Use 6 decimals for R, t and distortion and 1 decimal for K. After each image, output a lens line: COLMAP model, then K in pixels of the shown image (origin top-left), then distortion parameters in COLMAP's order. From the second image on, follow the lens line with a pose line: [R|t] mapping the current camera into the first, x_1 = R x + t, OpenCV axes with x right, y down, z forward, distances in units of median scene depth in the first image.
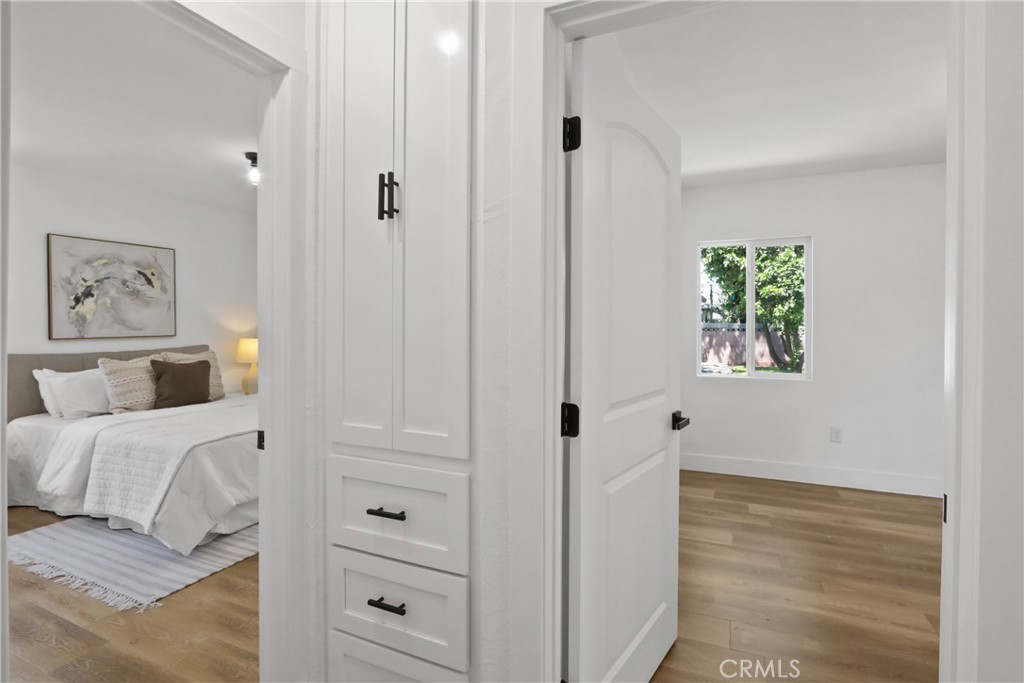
lens RADIAL K [[473.1, 0, 511.4], [0, 473.1, 330.8], [0, 0, 1]] dist [-0.016661, 0.002932]
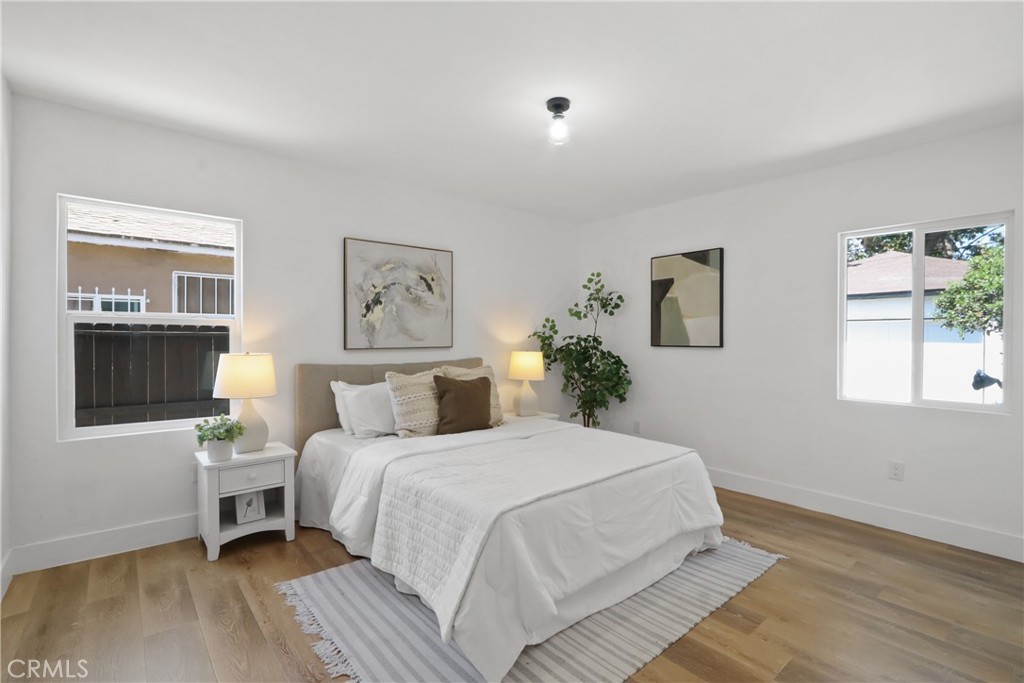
lens RADIAL K [[473.1, 0, 513.0], [0, 473.1, 341.8], [0, 0, 1]] dist [-0.016661, 0.002932]
pose [[0.900738, 0.009077, -0.434269, -0.276086], [-0.011246, 0.999934, -0.002425, 0.001693], [0.434218, 0.007068, 0.900780, 0.295997]]
